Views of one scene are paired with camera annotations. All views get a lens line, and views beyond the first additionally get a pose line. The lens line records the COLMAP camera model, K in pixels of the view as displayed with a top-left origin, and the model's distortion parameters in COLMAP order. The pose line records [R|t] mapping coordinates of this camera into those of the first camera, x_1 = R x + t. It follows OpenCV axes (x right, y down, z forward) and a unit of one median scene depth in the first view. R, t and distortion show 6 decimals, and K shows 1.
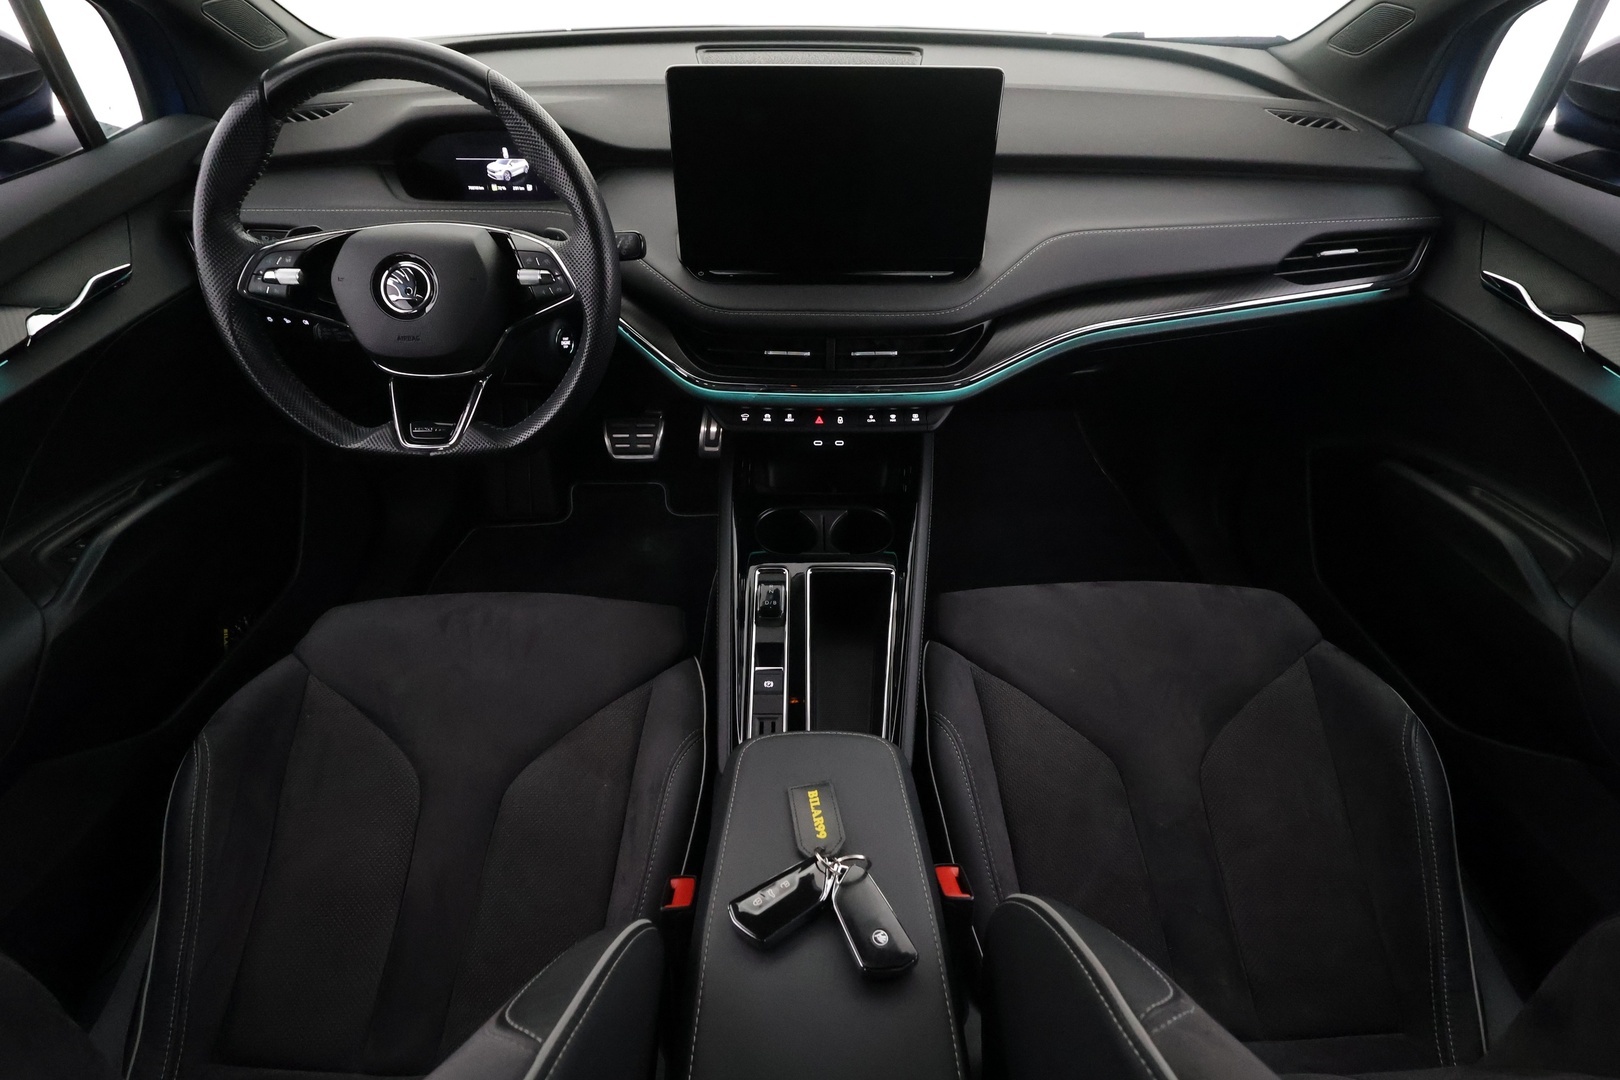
lens RADIAL K [[779.3, 0, 816.4], [0, 779.3, 546.3], [0, 0, 1]] dist [0.000872, 0.000562]
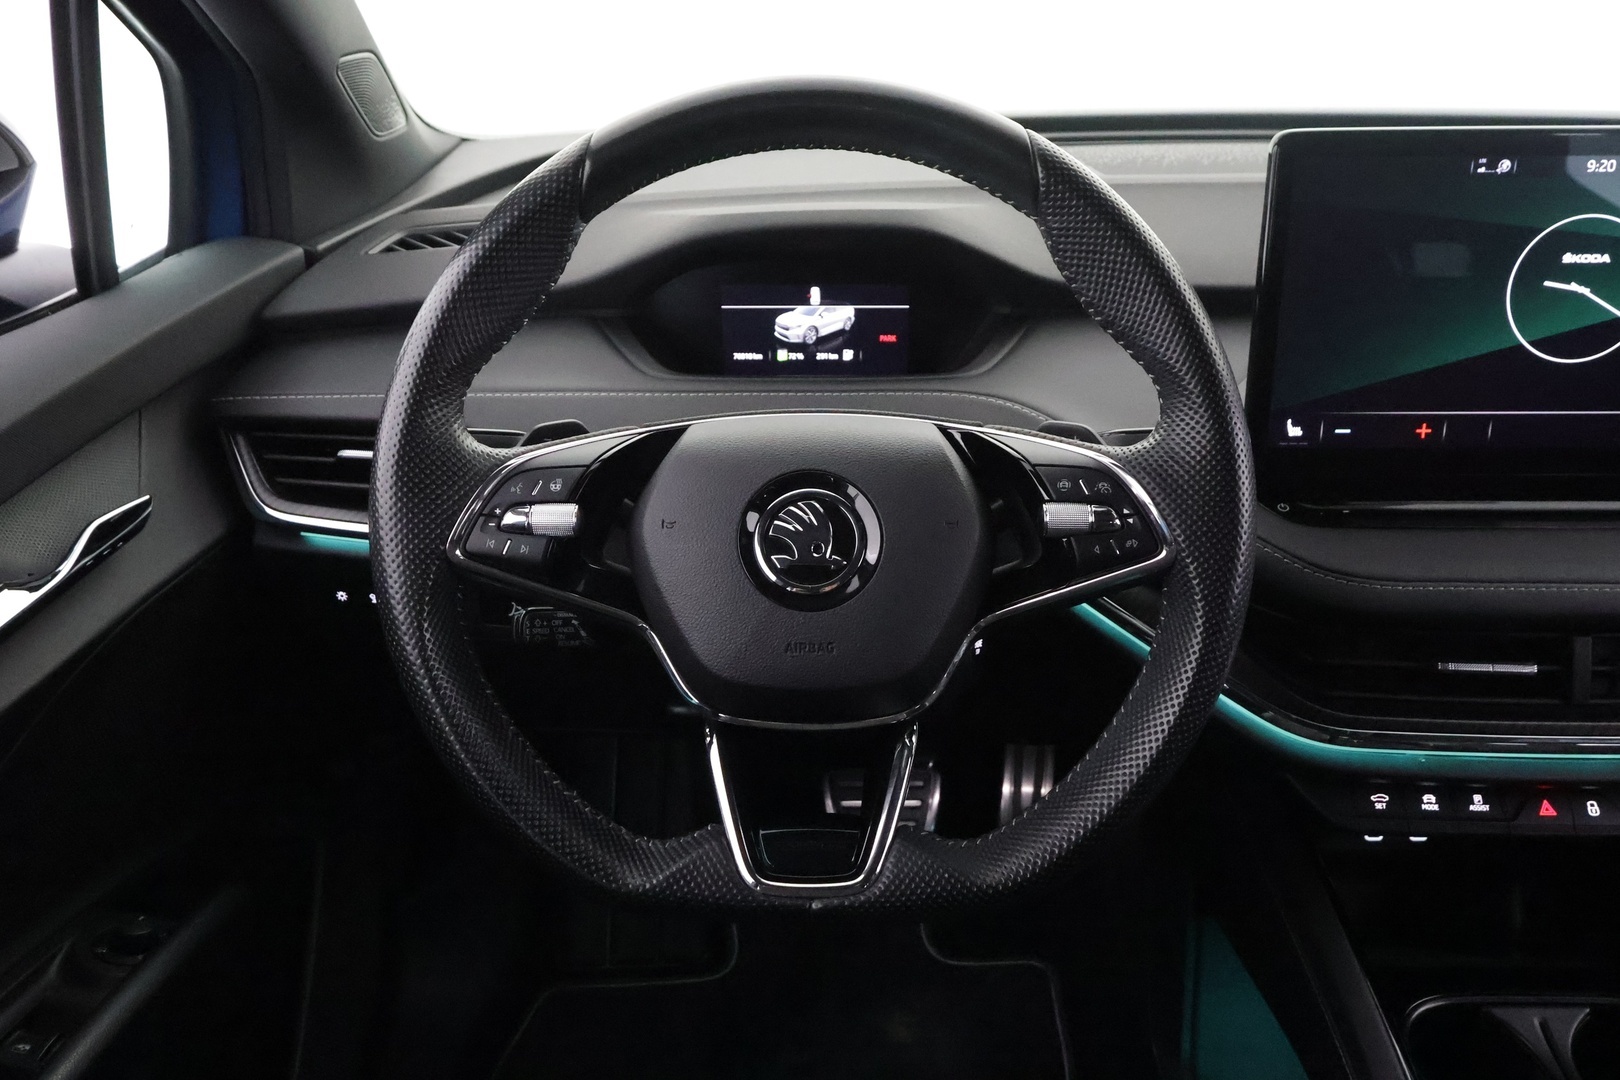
lens RADIAL K [[1289.9, 0, 810.0], [0, 1289.9, 540.0], [0, 0, 1]] dist [0.002415, -0.000791]
pose [[0.999638, -0.004143, -0.026590, -0.397860], [-0.003997, 0.954254, -0.298971, -0.081429], [0.026612, 0.298969, 0.953892, 0.210981]]
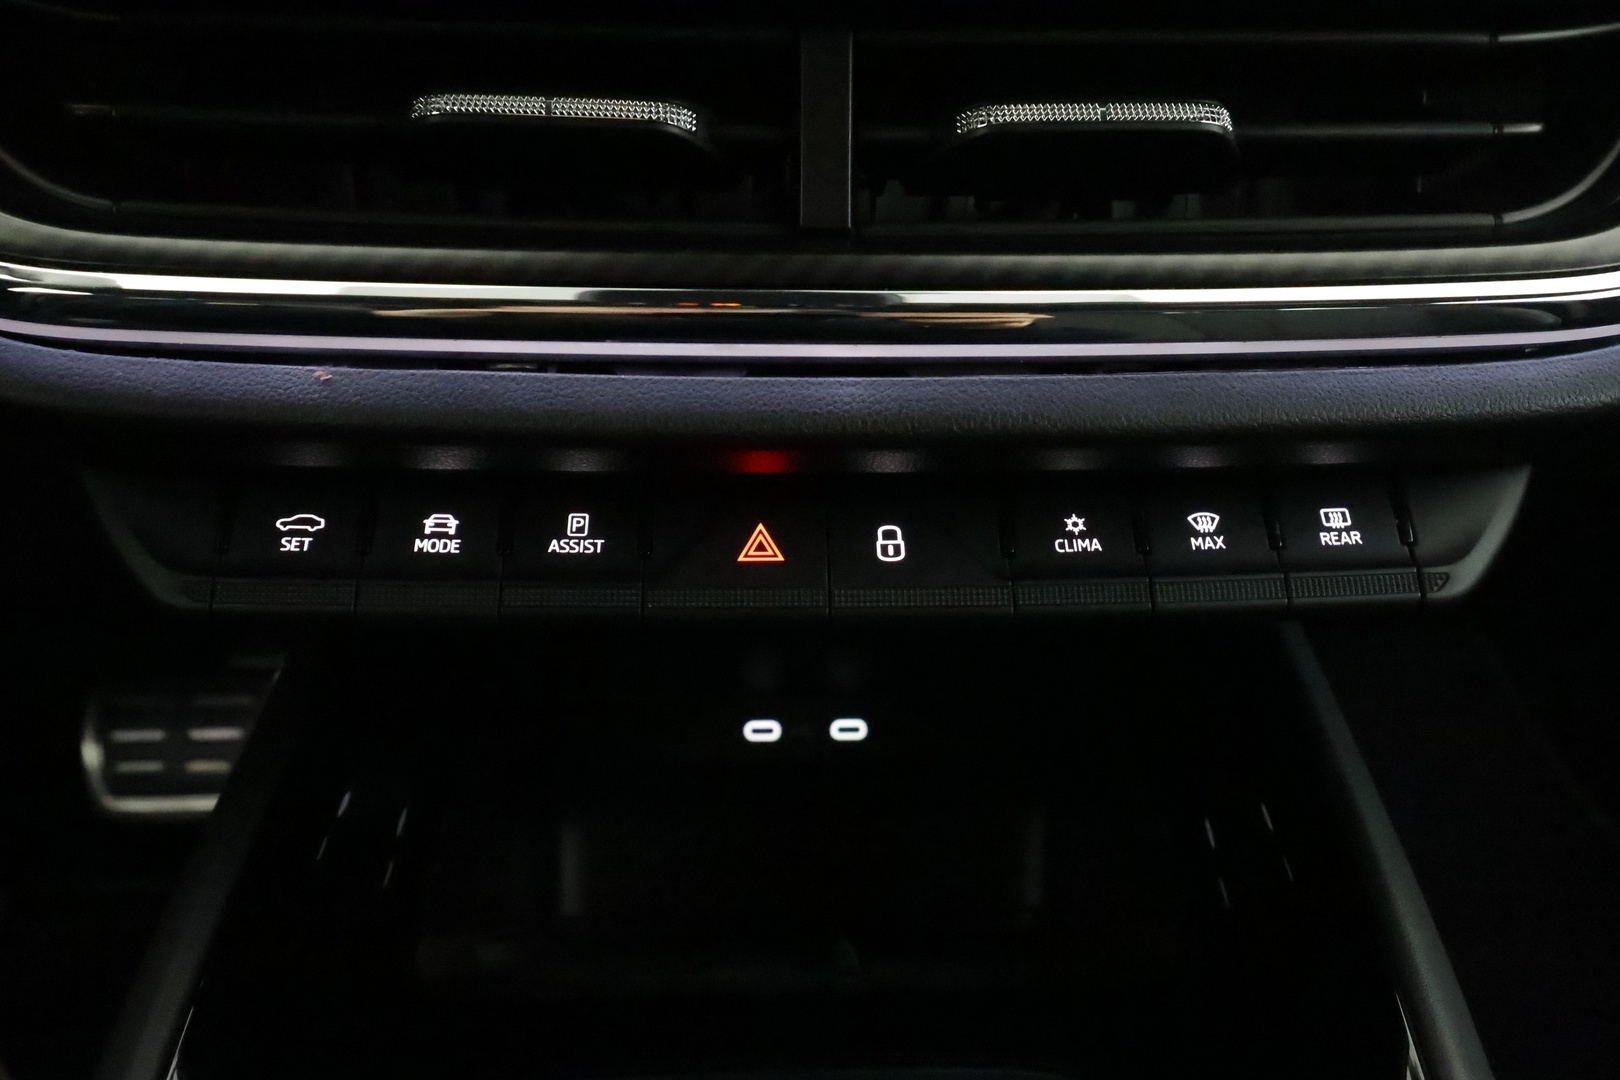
lens RADIAL K [[1289.9, 0, 810.0], [0, 1289.9, 540.0], [0, 0, 1]] dist [0.002415, -0.000791]
pose [[0.999413, -0.008899, 0.033087, 0.004921], [0.018685, 0.951000, -0.308627, -0.077660], [-0.028720, 0.309064, 0.950607, 0.724842]]
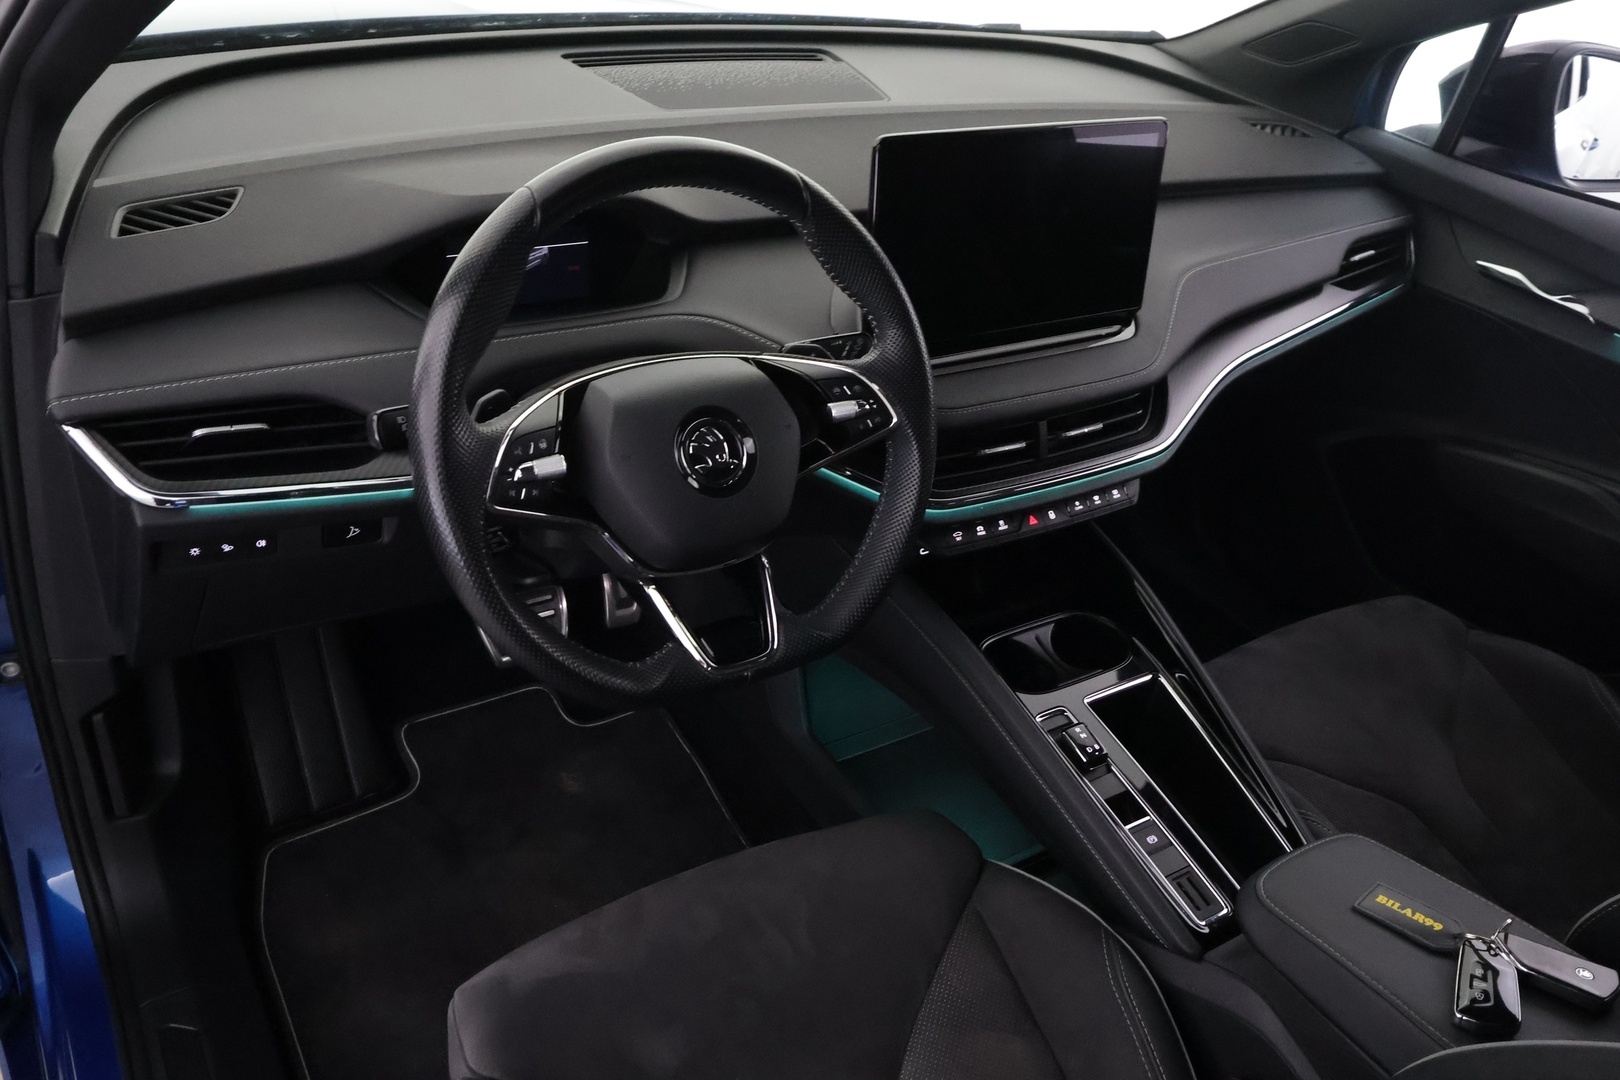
lens RADIAL K [[1289.9, 0, 810.0], [0, 1289.9, 540.0], [0, 0, 1]] dist [0.002415, -0.000791]
pose [[0.845154, -0.212784, 0.490344, -0.831485], [0.272011, 0.960896, -0.051858, -0.131835], [-0.460135, 0.177207, 0.869985, -0.055519]]
